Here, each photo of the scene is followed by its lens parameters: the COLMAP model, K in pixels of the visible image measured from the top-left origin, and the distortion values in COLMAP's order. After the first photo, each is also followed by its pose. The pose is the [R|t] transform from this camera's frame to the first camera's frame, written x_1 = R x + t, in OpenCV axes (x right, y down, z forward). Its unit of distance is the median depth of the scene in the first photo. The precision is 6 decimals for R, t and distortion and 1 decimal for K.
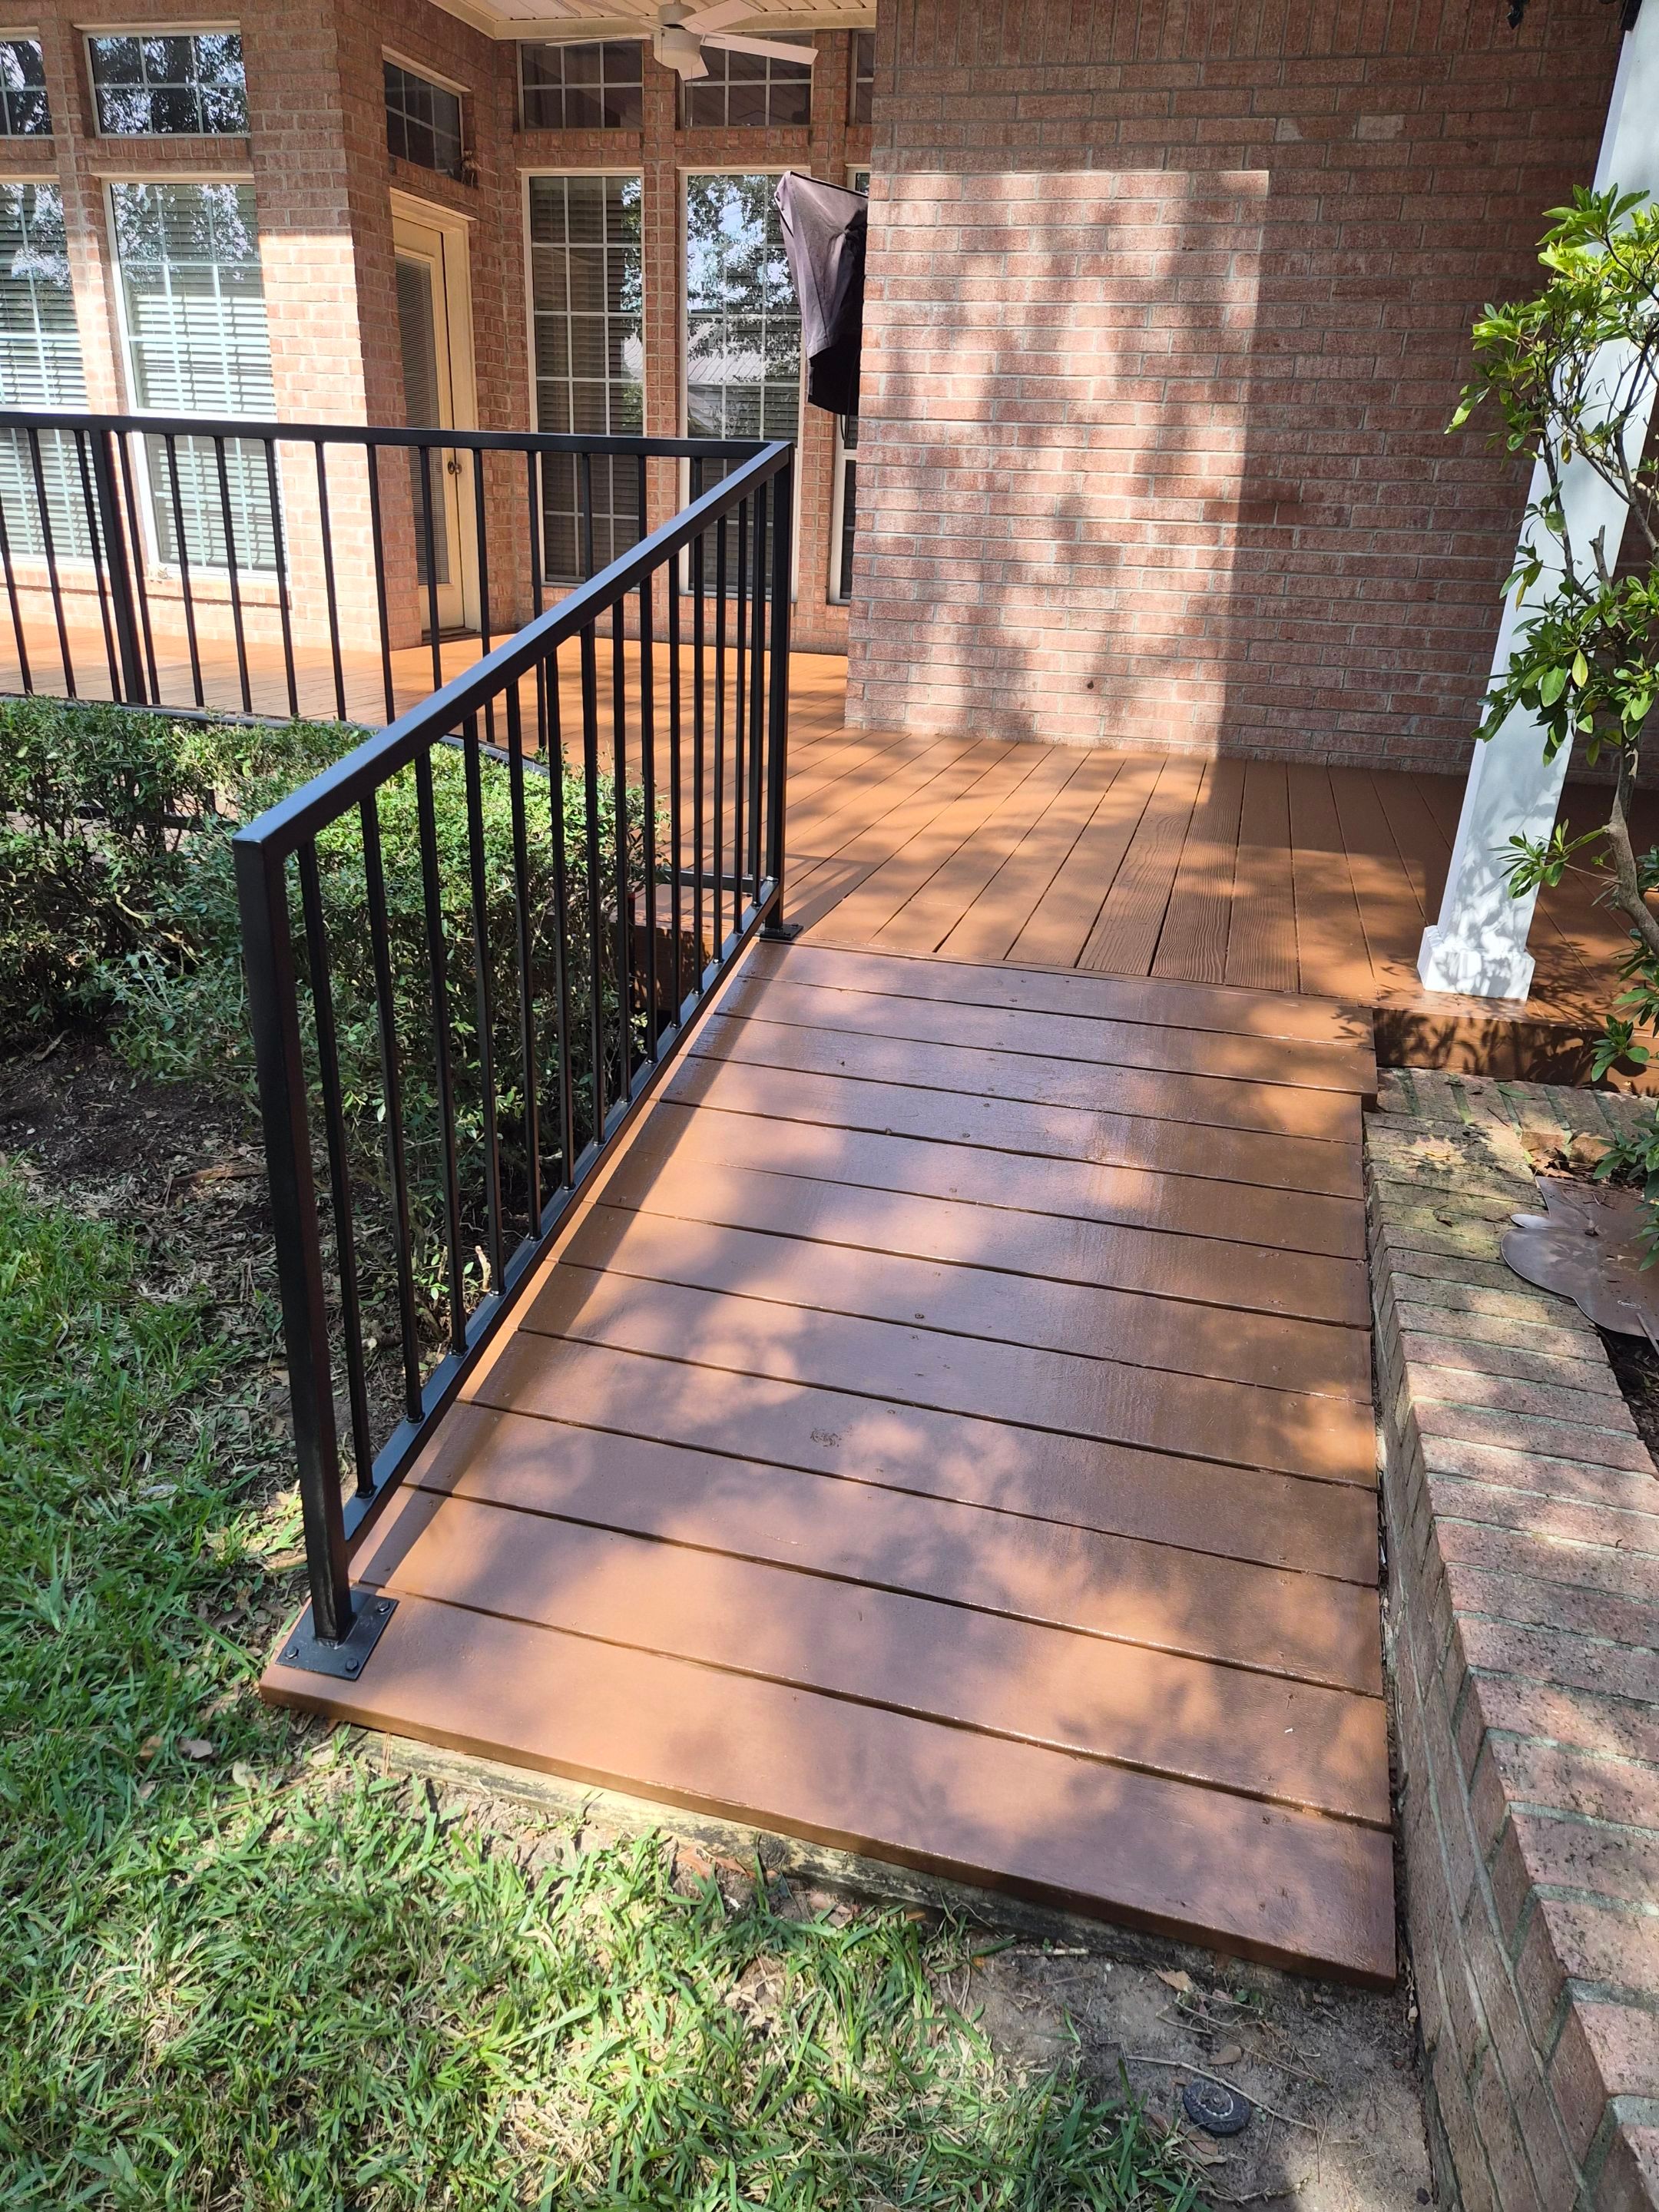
lens RADIAL K [[1487.4, 0, 825.2], [0, 1487.4, 1115.2], [0, 0, 1]] dist [0.041703, -0.028506]
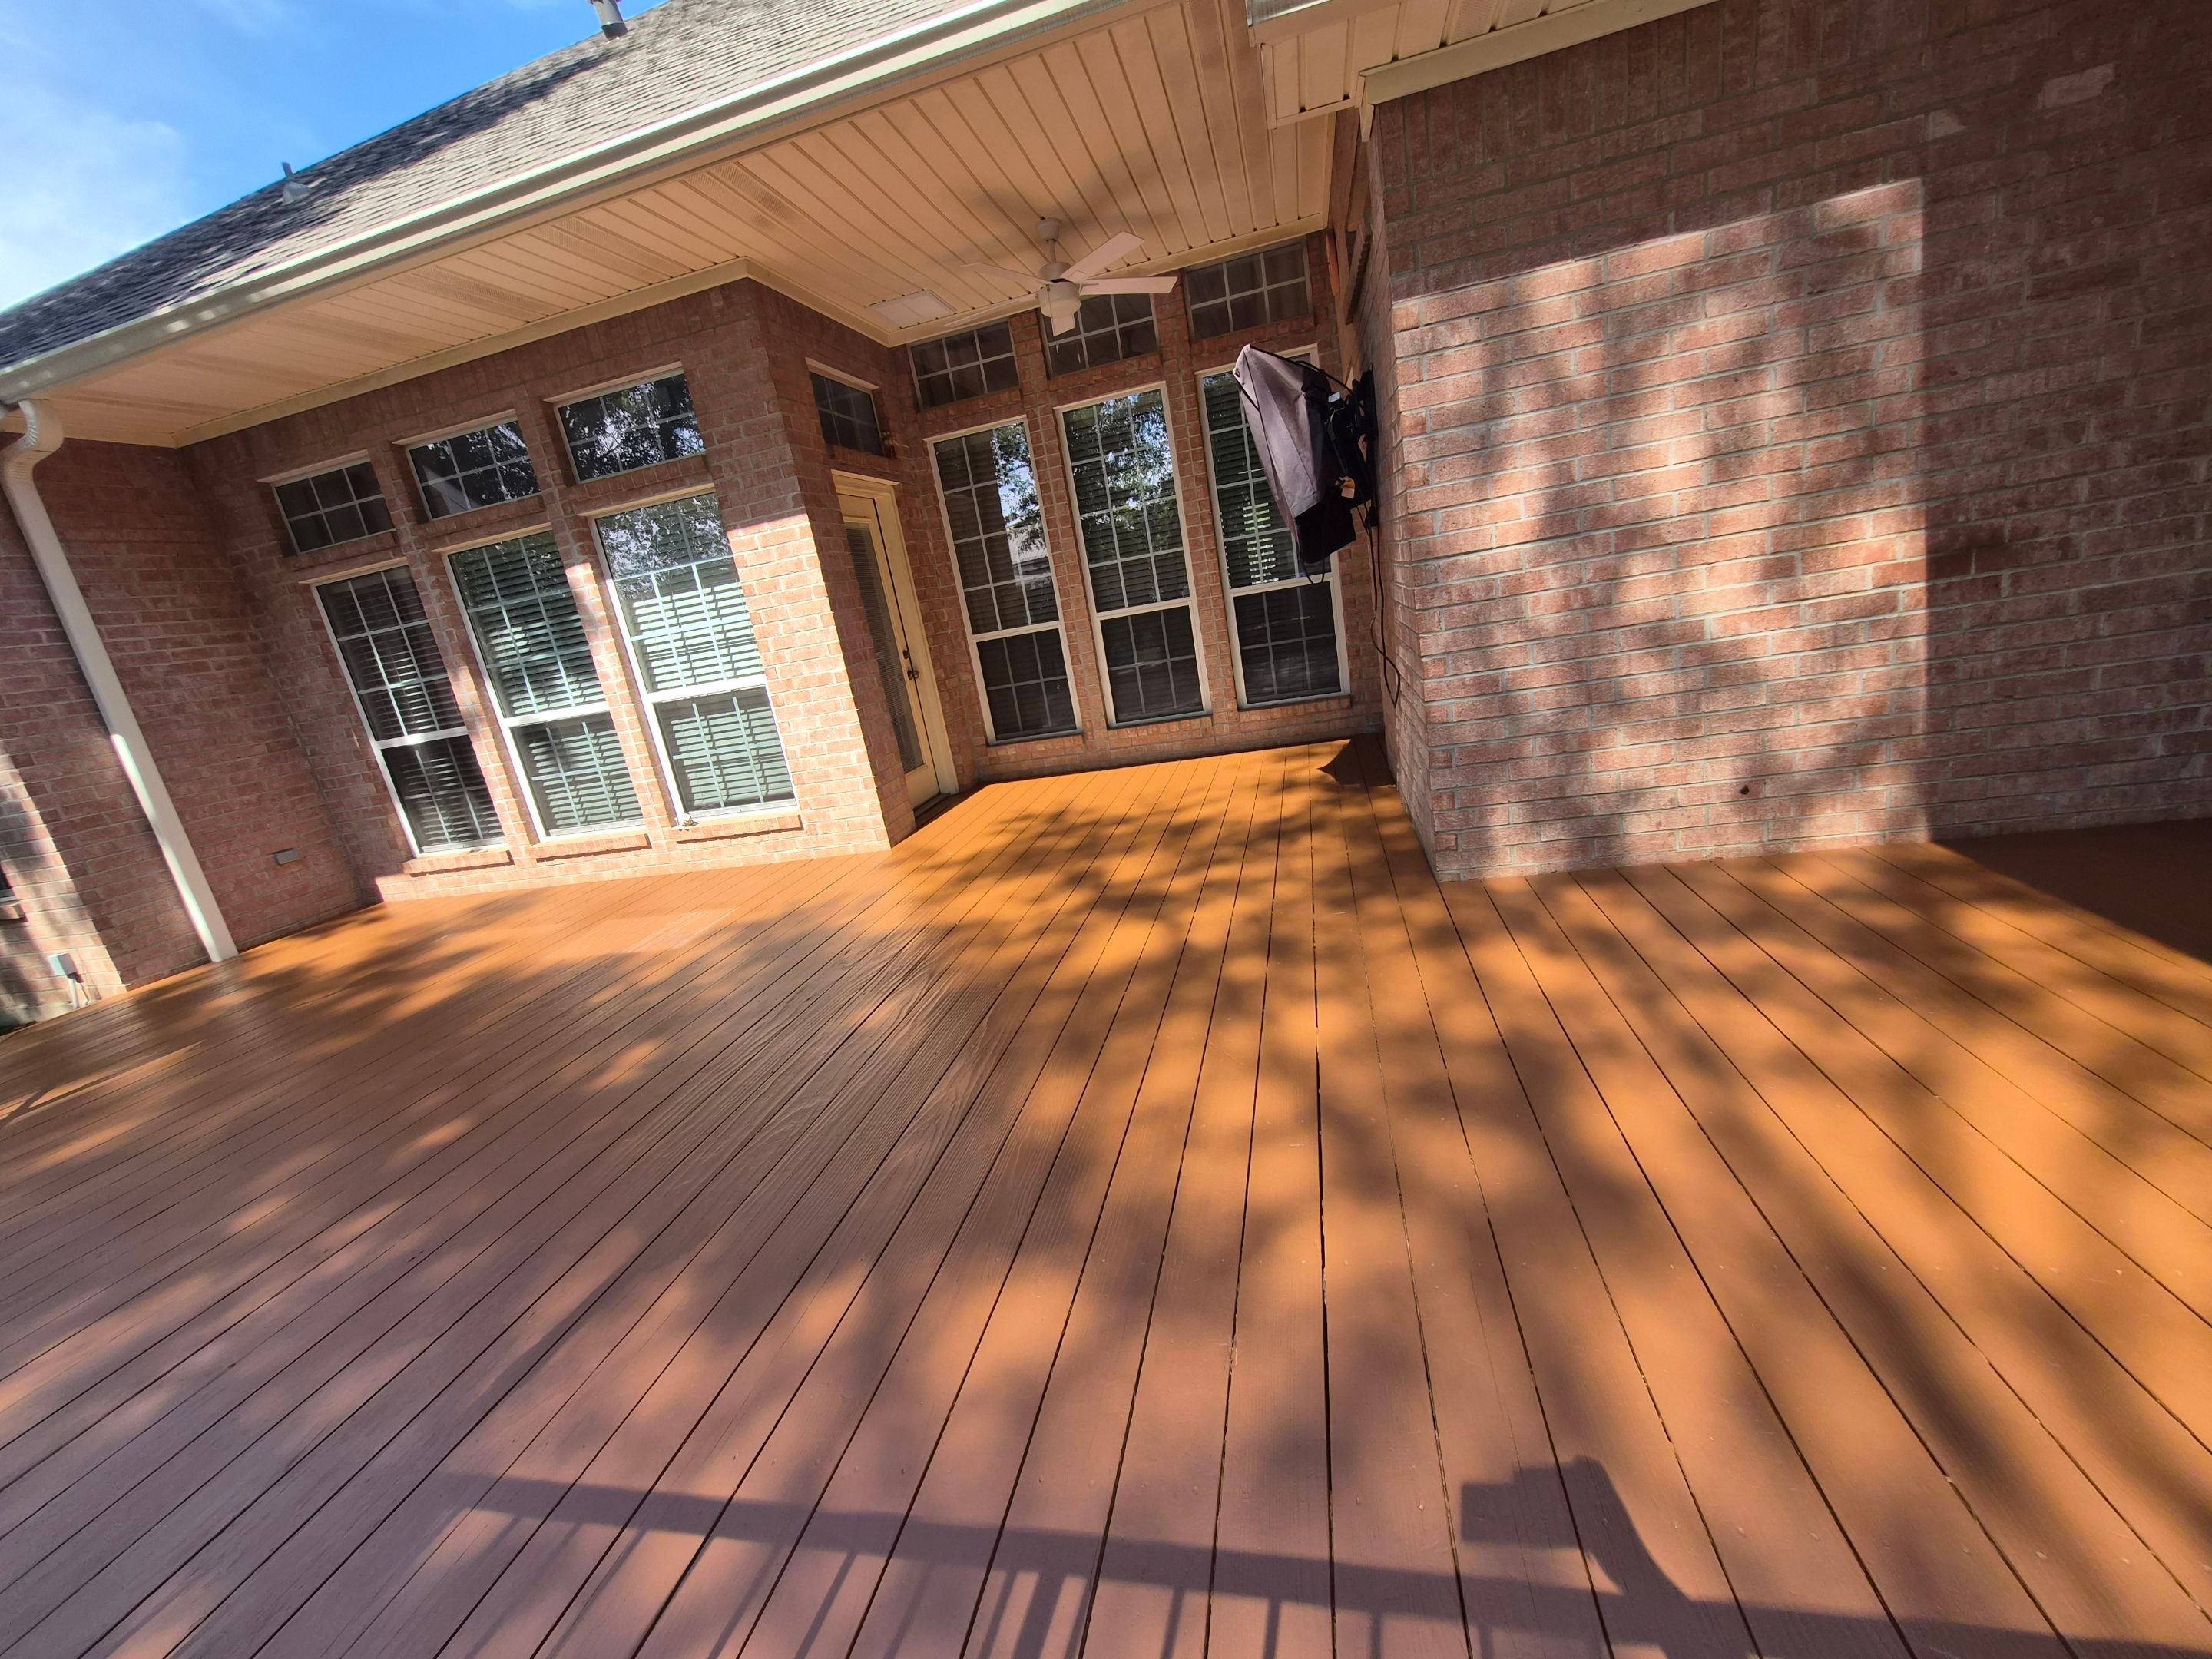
lens RADIAL K [[869.1, 0, 1110.7], [0, 869.1, 823.5], [0, 0, 1]] dist [-0.002050, 0.000536]
pose [[0.976334, -0.216251, 0.002761, -0.201031], [0.214430, 0.966292, -0.142475, -0.305432], [0.028143, 0.139696, 0.989794, 0.552602]]
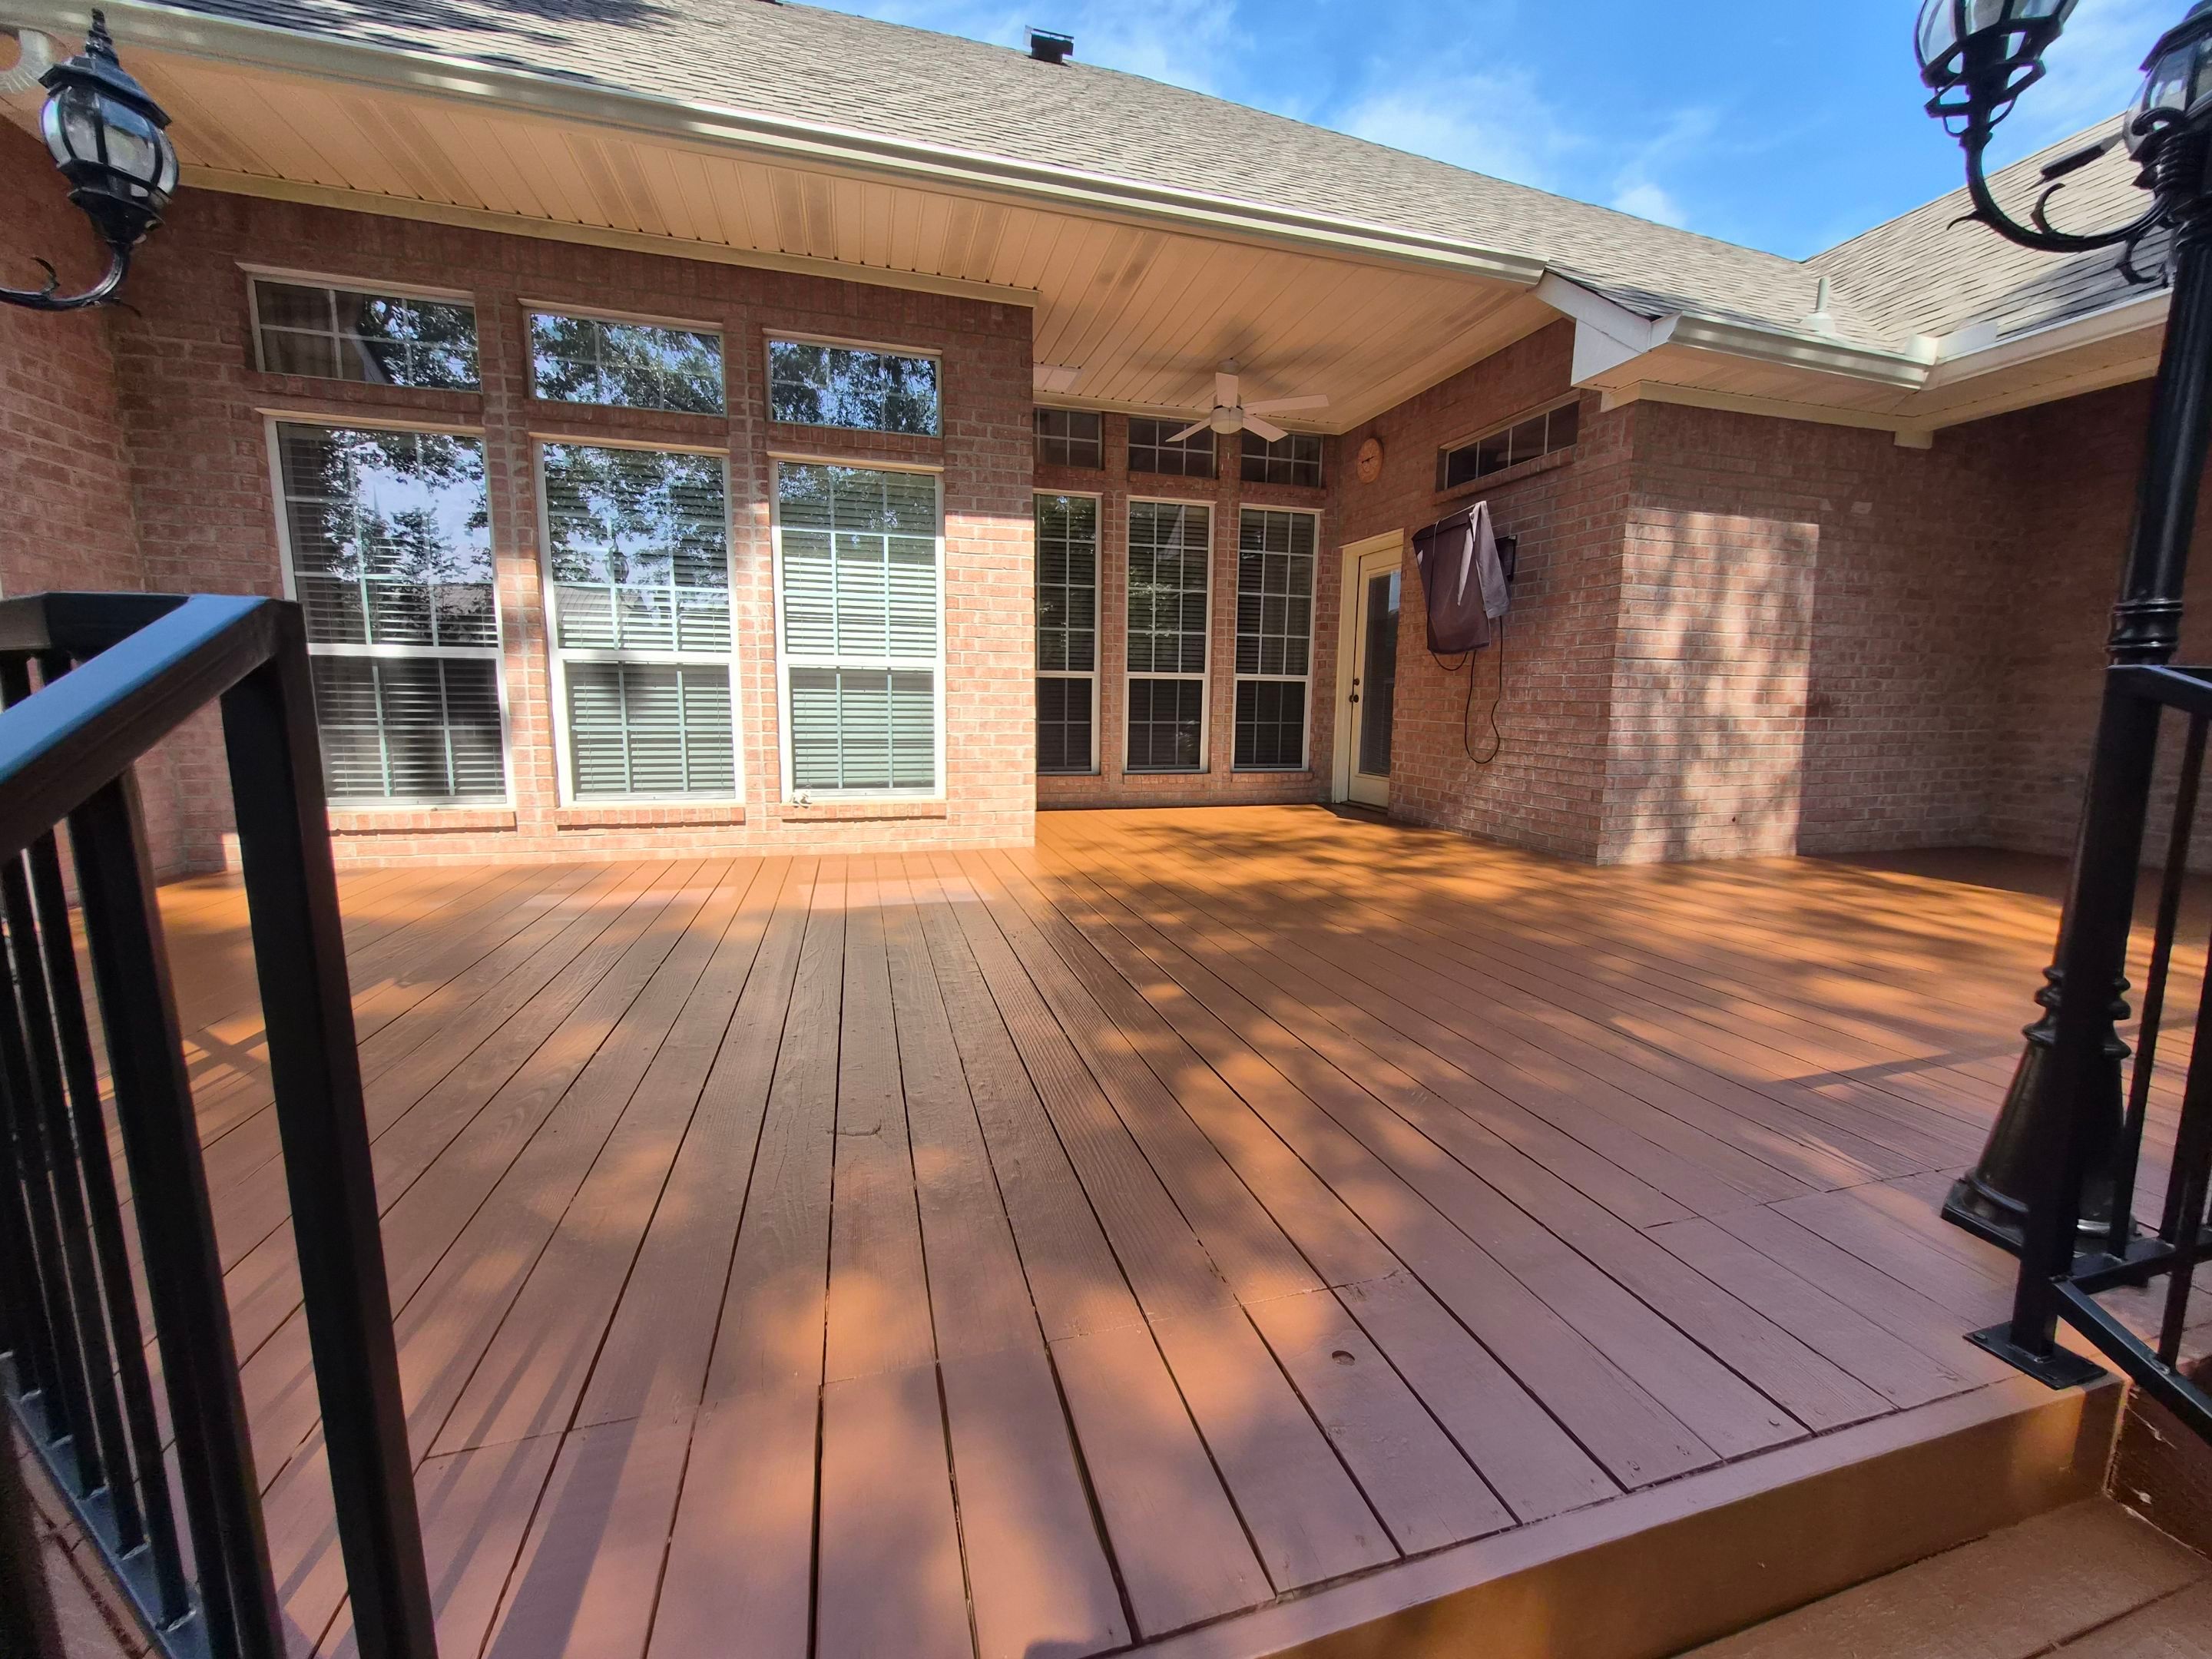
lens RADIAL K [[869.1, 0, 1110.3], [0, 869.1, 822.6], [0, 0, 1]] dist [-0.002050, 0.000536]
pose [[0.849057, -0.104155, 0.517933, -0.893069], [0.224027, 0.958846, -0.174432, -0.301477], [-0.478450, 0.264133, 0.837448, 0.627435]]
